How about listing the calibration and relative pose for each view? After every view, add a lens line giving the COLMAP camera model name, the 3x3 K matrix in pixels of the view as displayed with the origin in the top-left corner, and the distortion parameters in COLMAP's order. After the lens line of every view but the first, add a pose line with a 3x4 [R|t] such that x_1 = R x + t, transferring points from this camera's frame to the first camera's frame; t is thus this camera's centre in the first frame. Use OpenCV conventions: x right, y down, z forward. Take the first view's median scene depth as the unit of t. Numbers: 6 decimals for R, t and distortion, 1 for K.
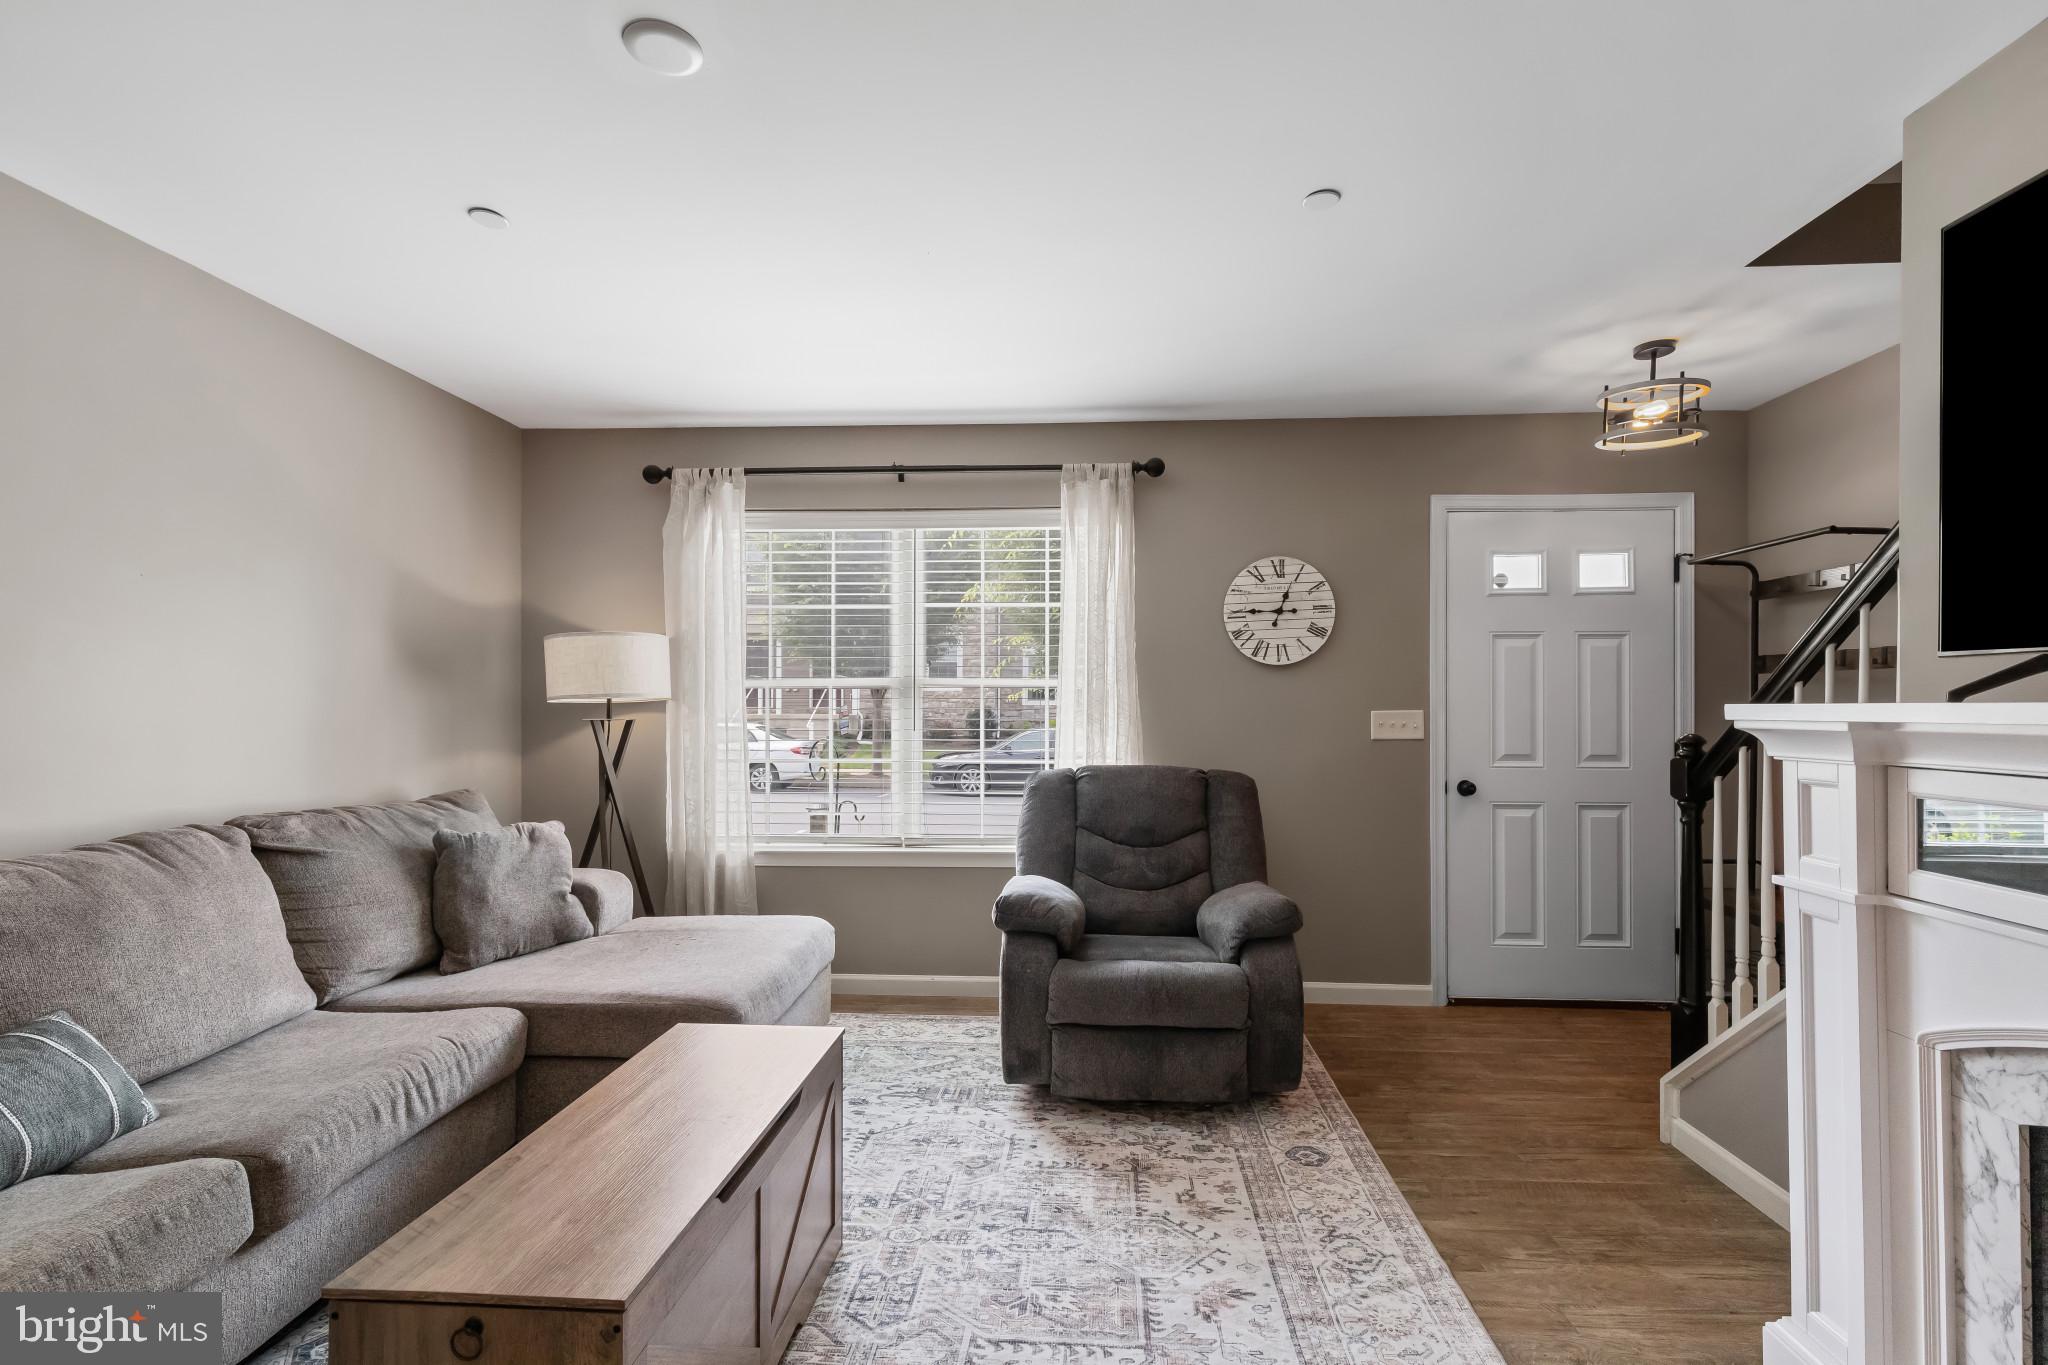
lens RADIAL K [[937.0, 0, 1024.0], [0, 937.0, 682.5], [0, 0, 1]] dist [0.000640, -0.000048]
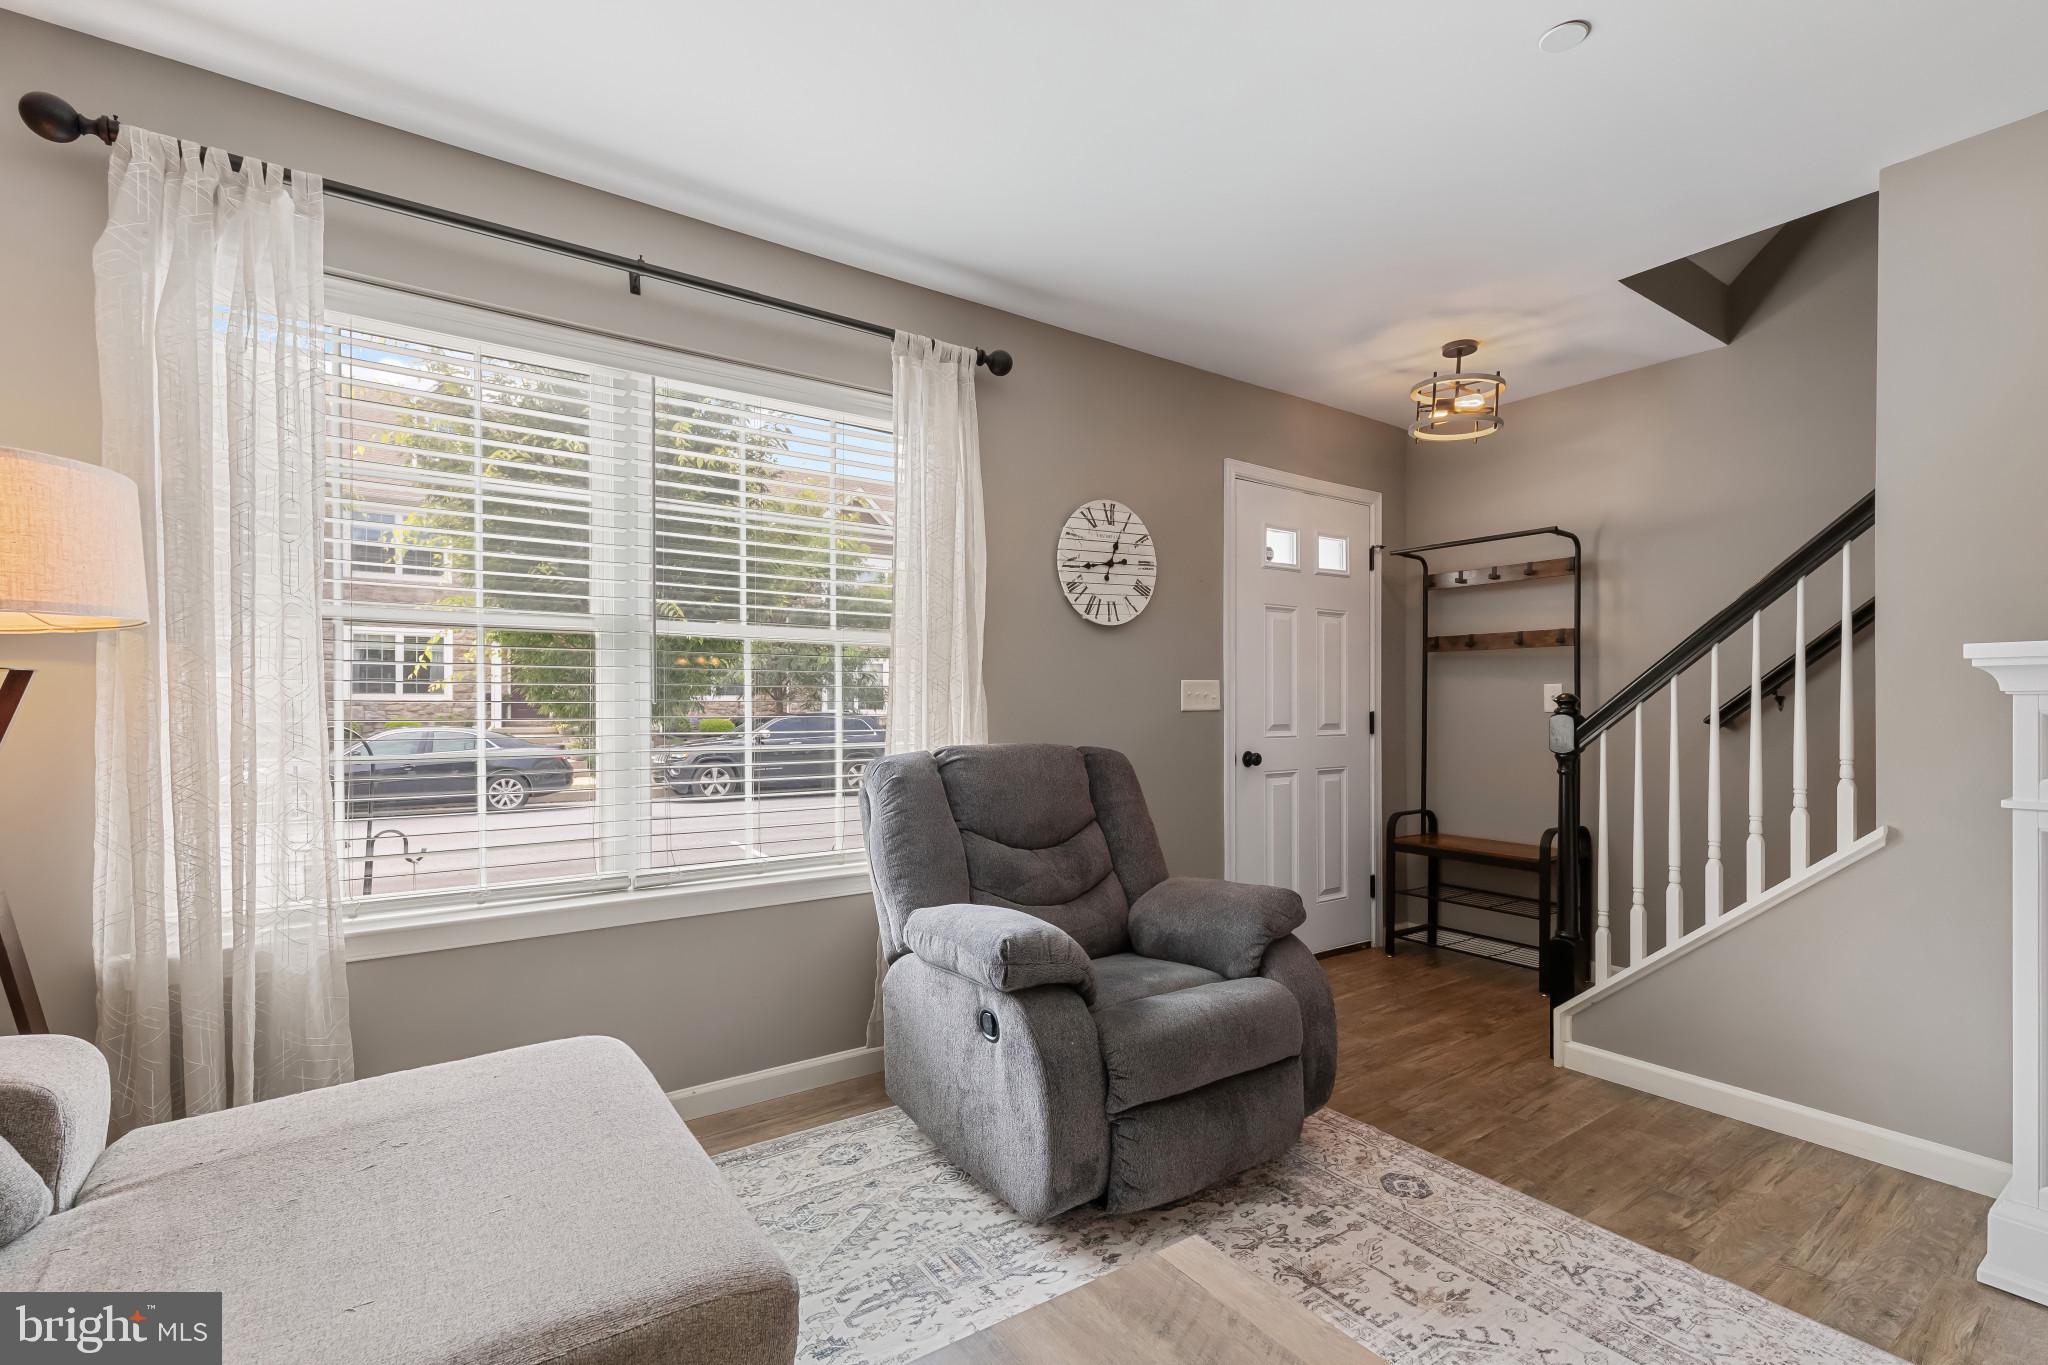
lens RADIAL K [[936.8, 0, 1027.5], [0, 936.8, 696.9], [0, 0, 1]] dist [0.004823, 0.000399]
pose [[0.773362, 0.005183, 0.633943, -0.341421], [-0.015020, 0.999836, 0.010149, 0.040340], [-0.633786, -0.017371, 0.773313, 0.385571]]
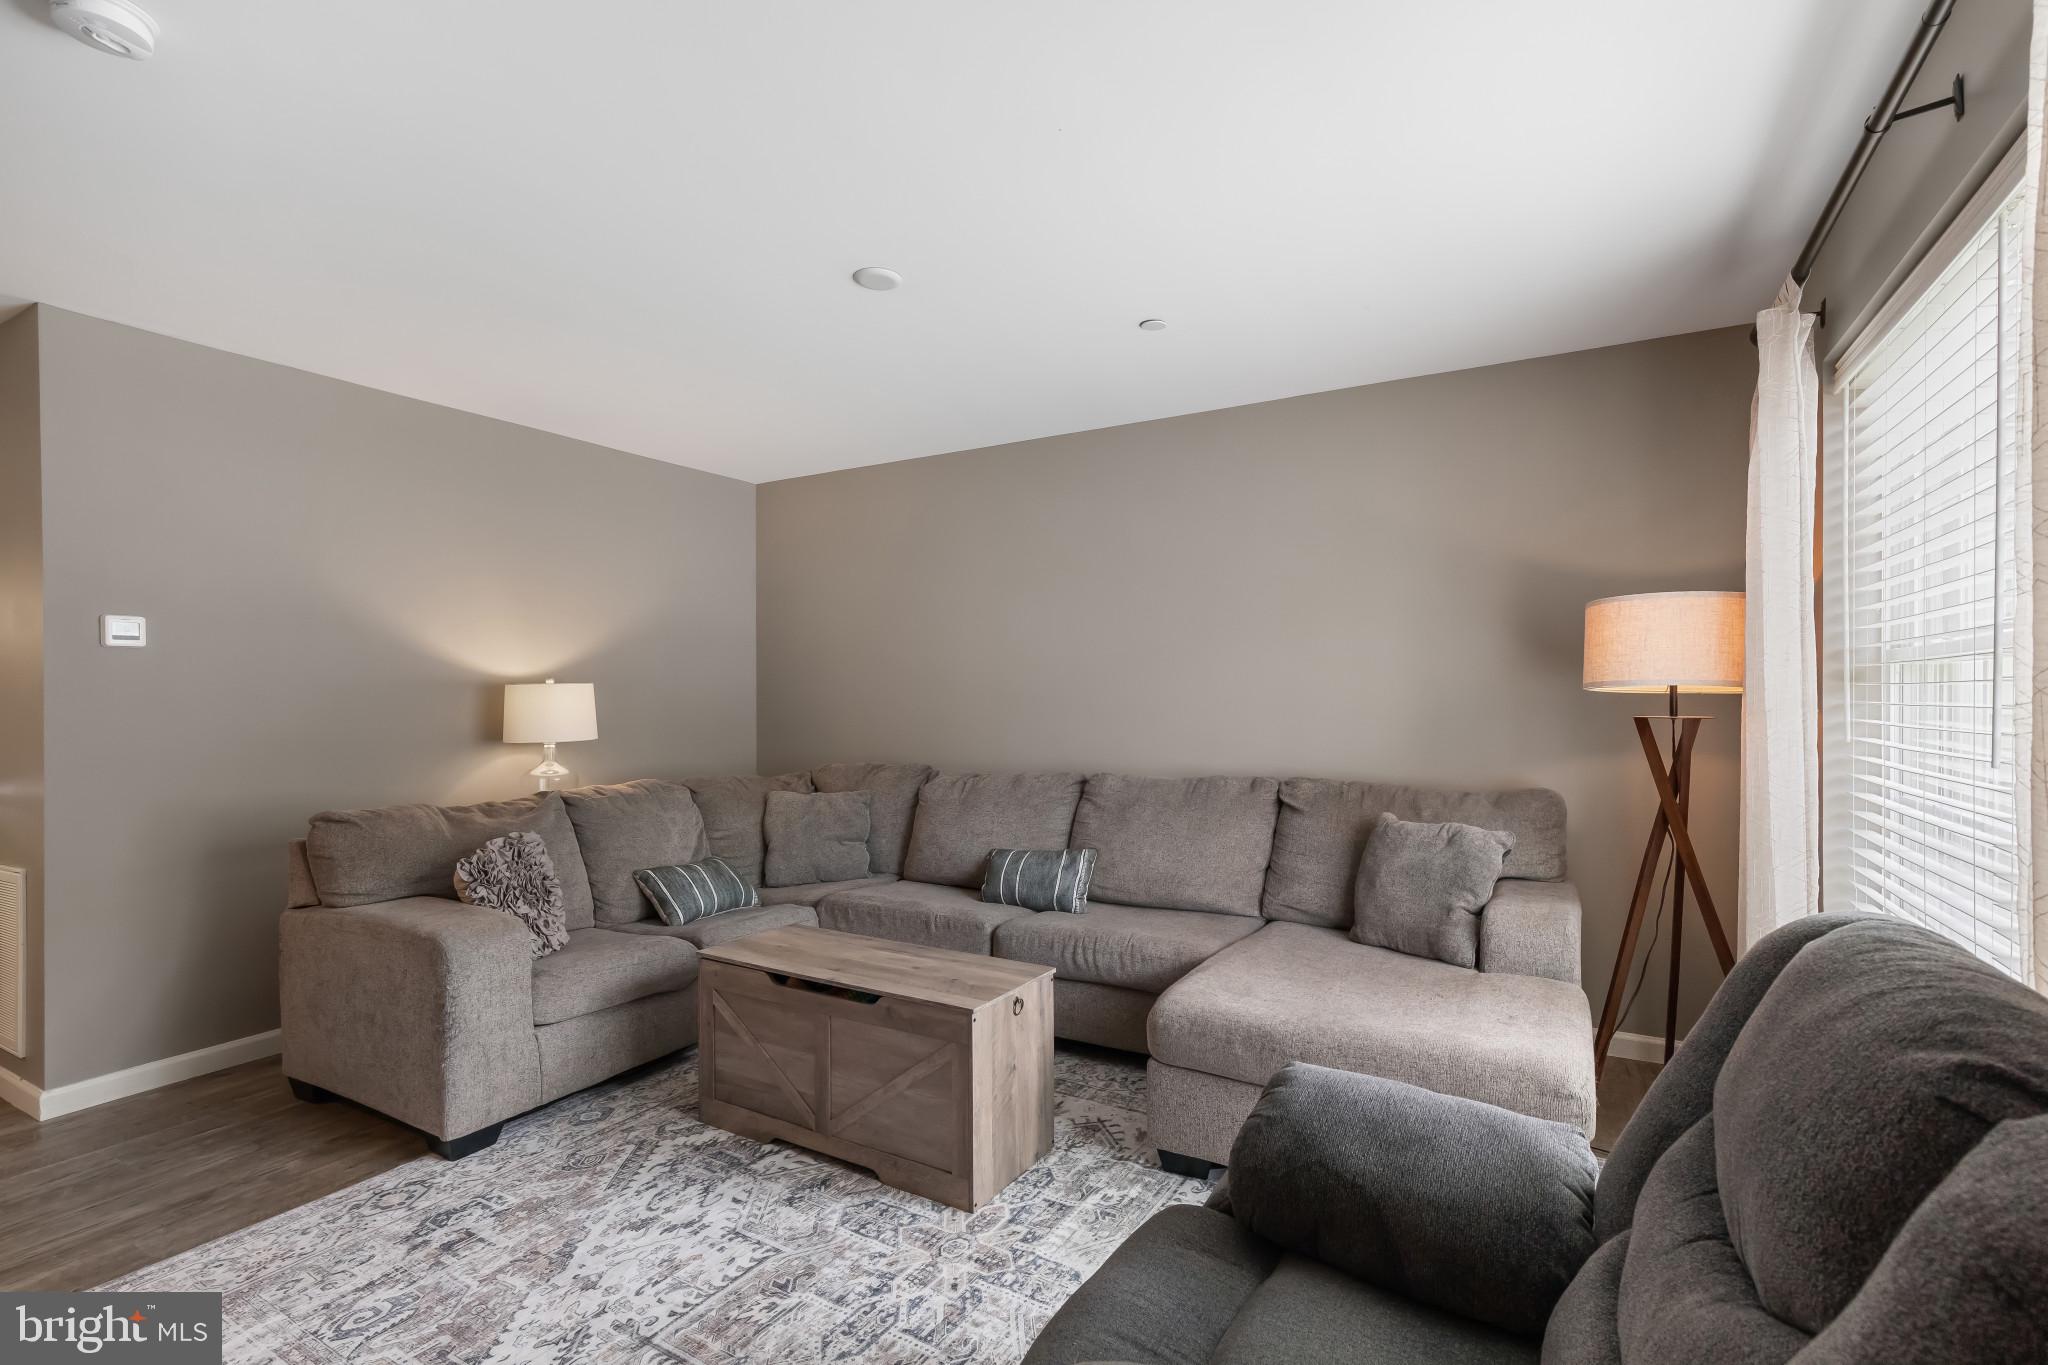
lens RADIAL K [[937.0, 0, 1024.0], [0, 937.0, 682.5], [0, 0, 1]] dist [0.000640, -0.000048]
pose [[-0.443474, -0.013449, -0.896186, 0.427178], [0.016242, 0.999603, -0.023039, 0.023270], [0.896140, -0.024773, -0.443079, 0.910579]]
